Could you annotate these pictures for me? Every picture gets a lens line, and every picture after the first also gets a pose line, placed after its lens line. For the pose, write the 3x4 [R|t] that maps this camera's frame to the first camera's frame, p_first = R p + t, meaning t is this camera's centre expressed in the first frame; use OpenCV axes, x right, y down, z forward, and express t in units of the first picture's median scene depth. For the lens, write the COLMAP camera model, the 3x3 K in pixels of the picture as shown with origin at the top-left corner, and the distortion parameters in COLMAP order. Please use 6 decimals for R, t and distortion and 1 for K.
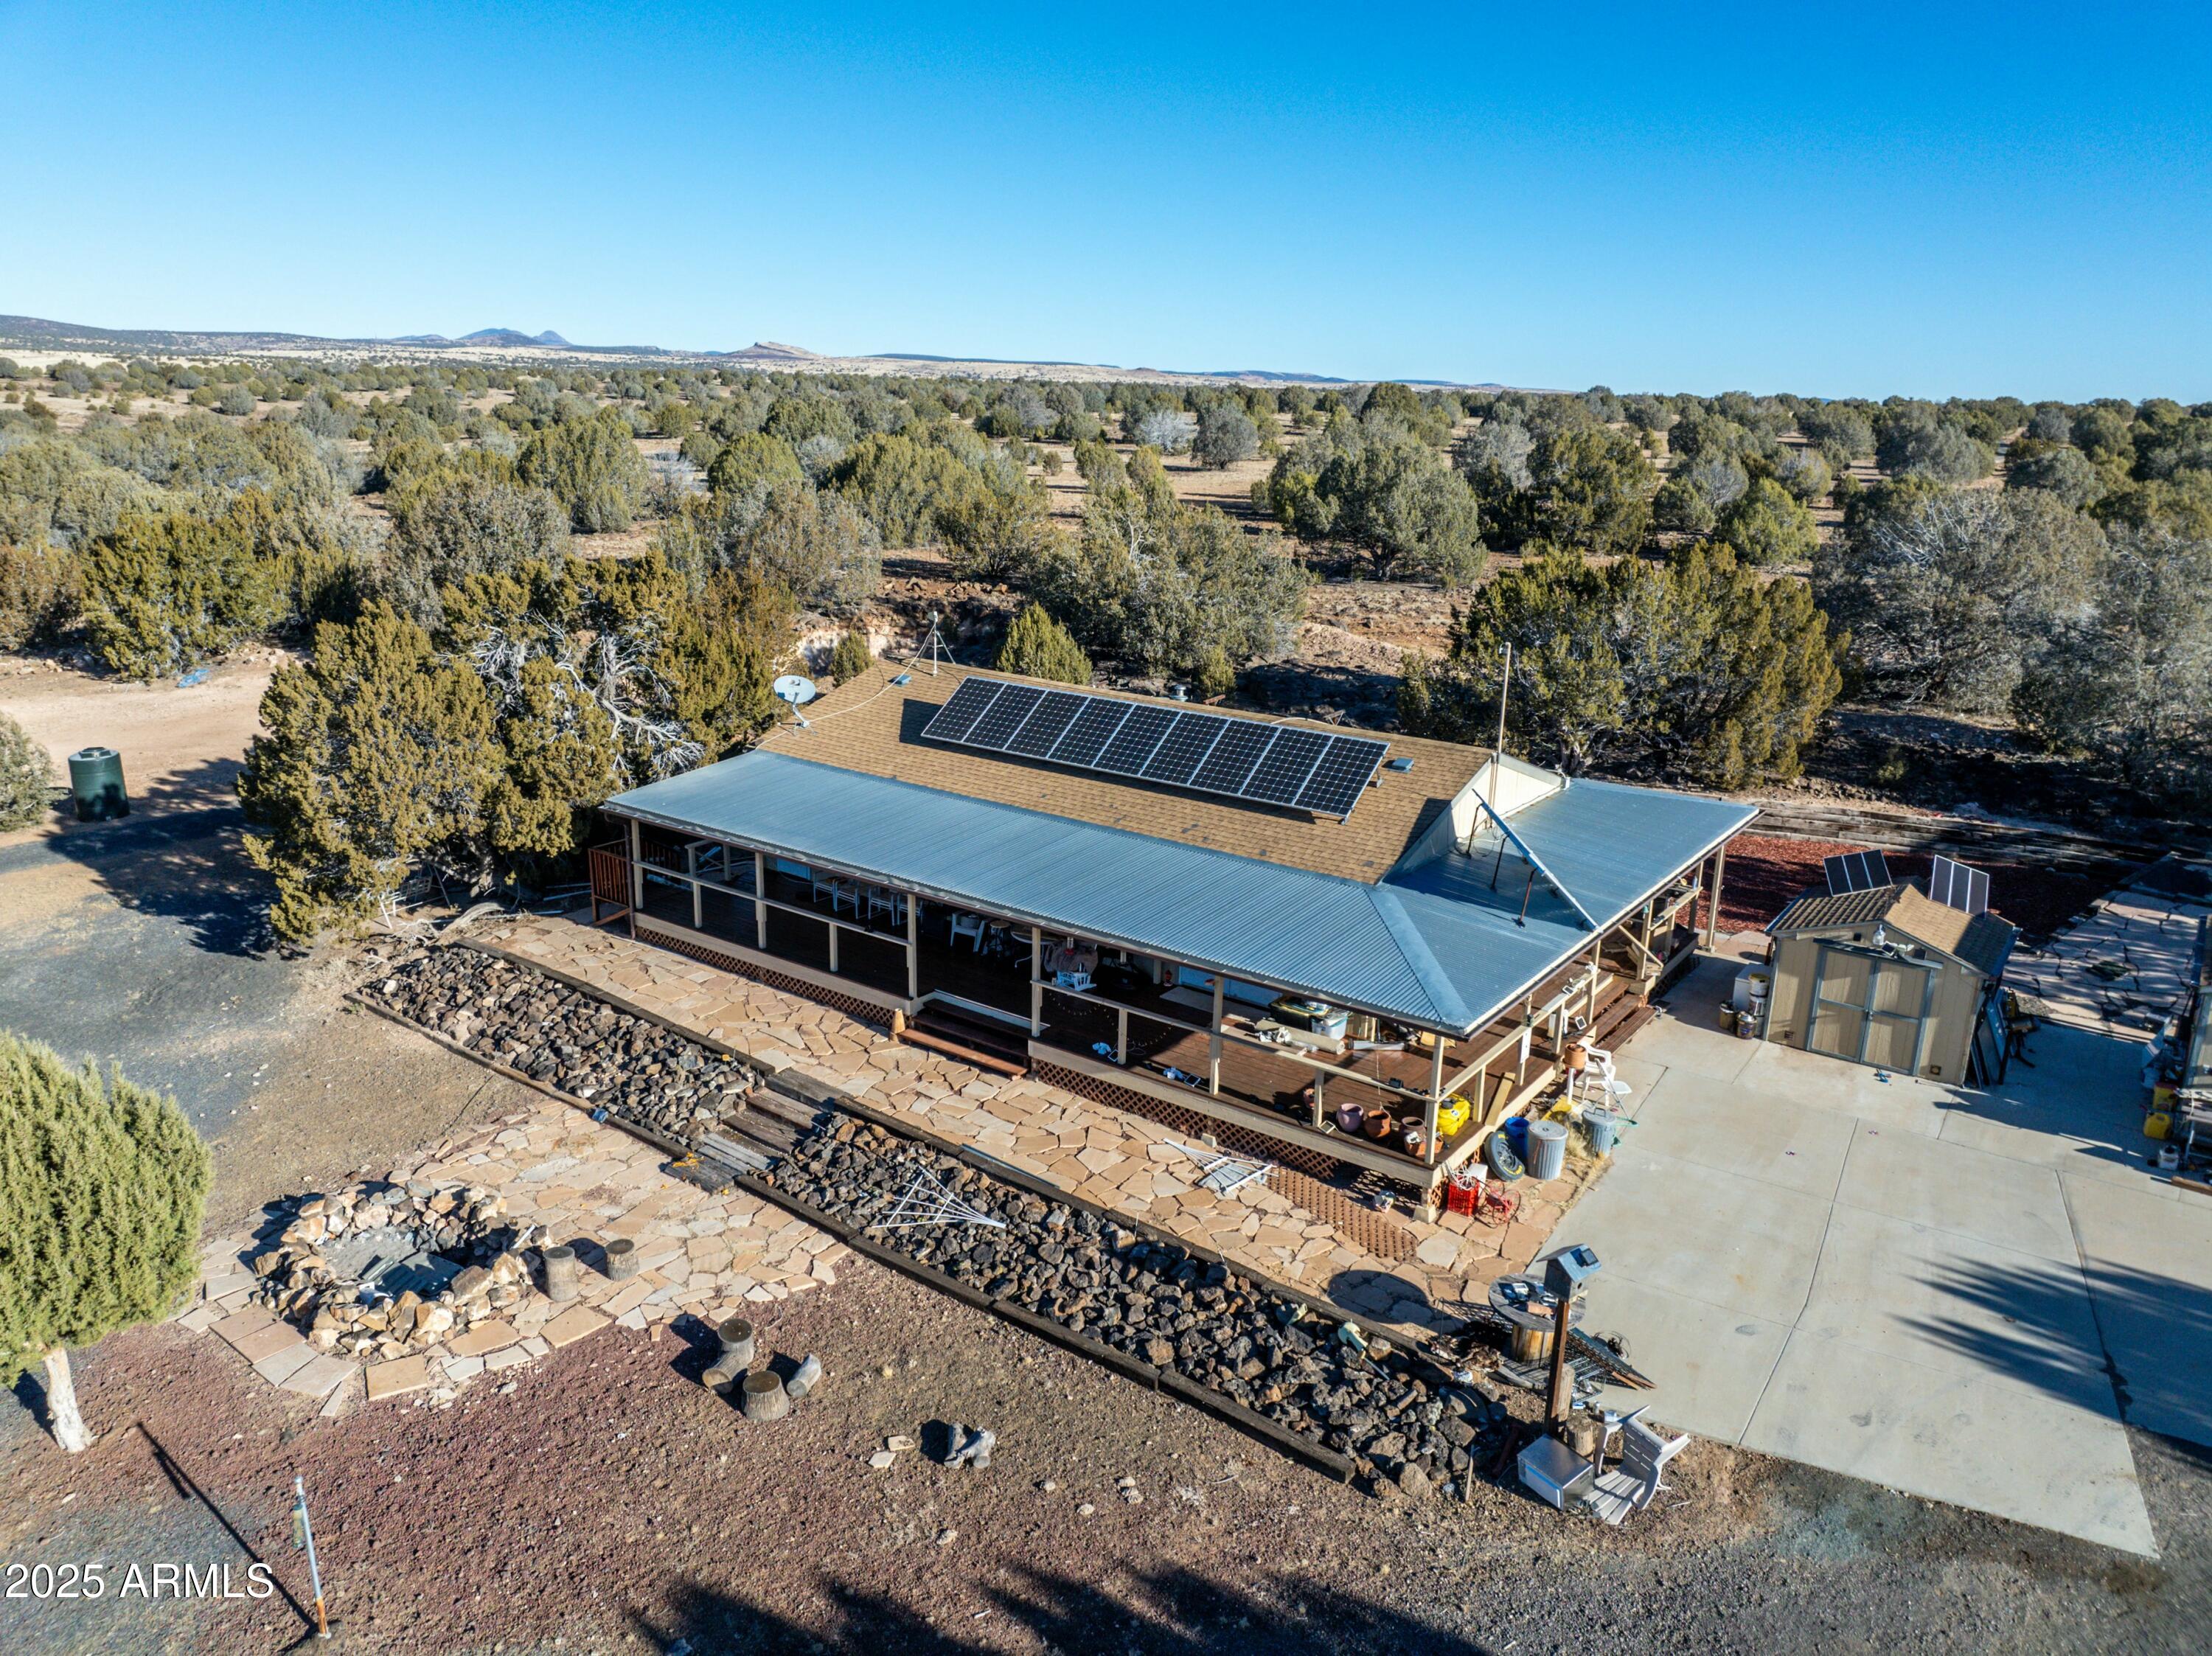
lens RADIAL K [[1533.9, 0, 1105.3], [0, 1533.9, 828.4], [0, 0, 1]] dist [-0.023764, -0.001809]
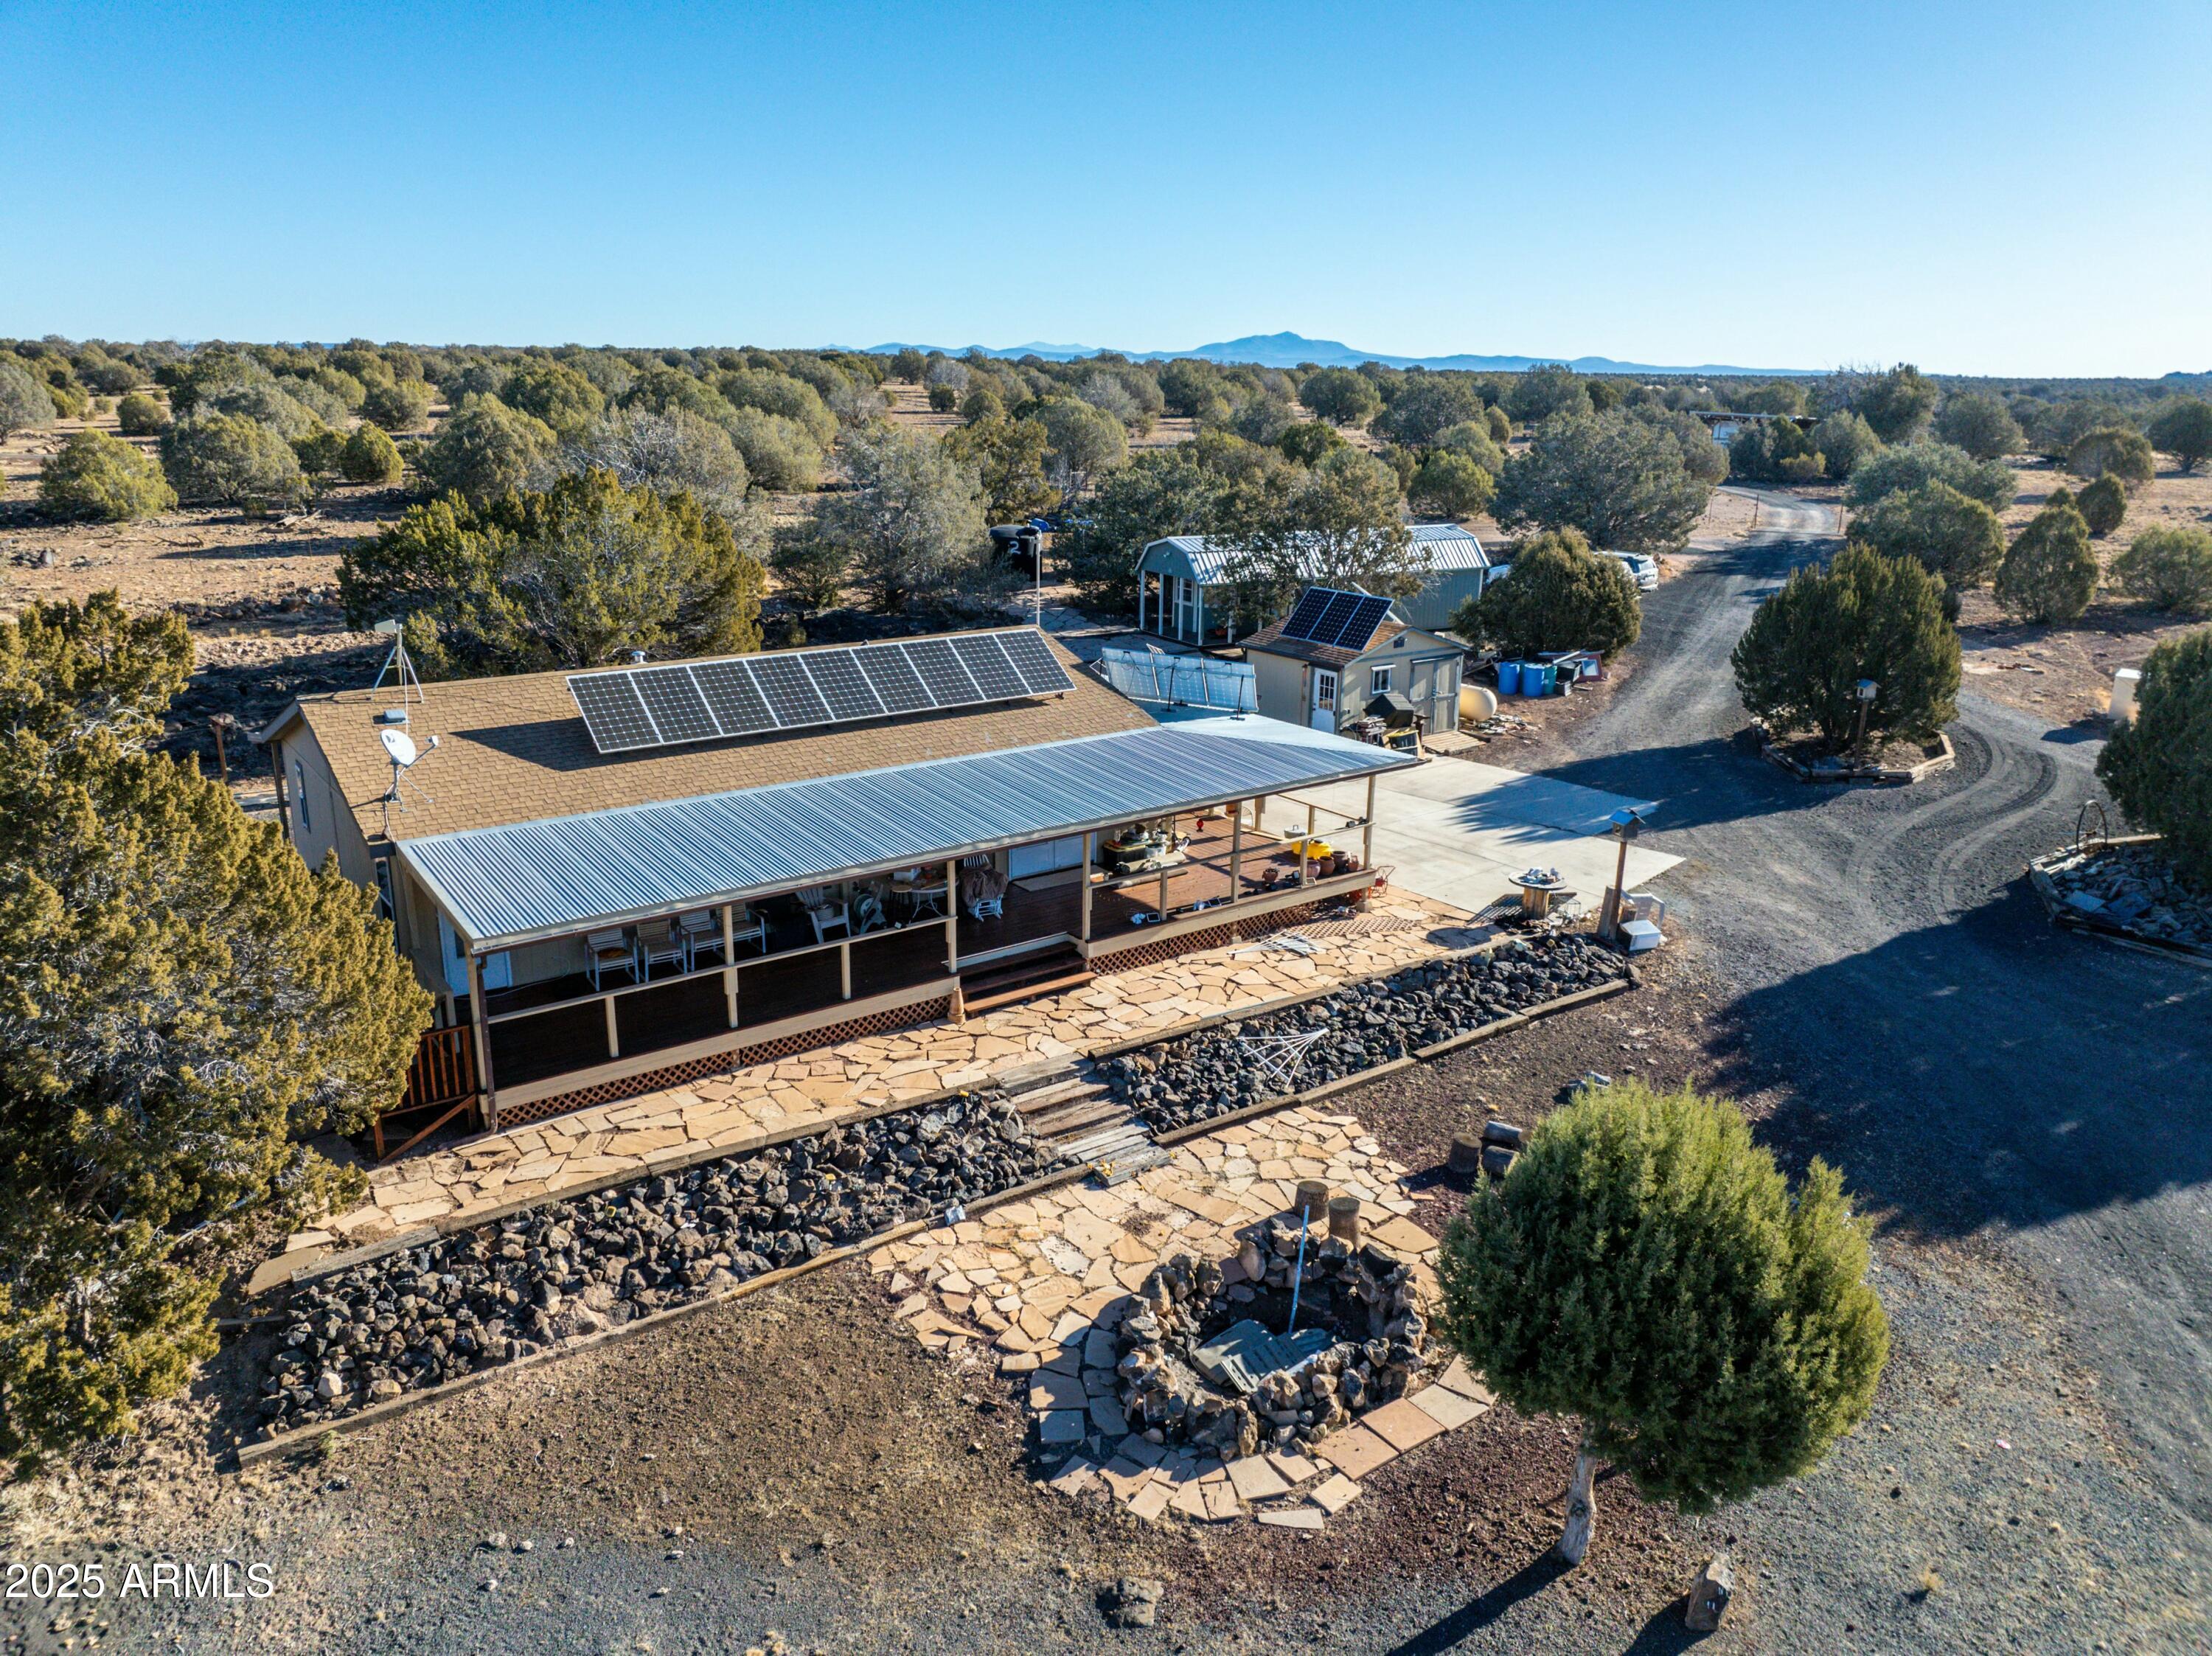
lens RADIAL K [[1533.9, 0, 1103.6], [0, 1533.9, 827.4], [0, 0, 1]] dist [-0.023764, -0.001809]
pose [[0.298265, -0.286011, 0.910624, -1.007390], [0.252855, 0.943640, 0.213561, -0.164757], [-0.920382, 0.166558, 0.353774, 0.612722]]
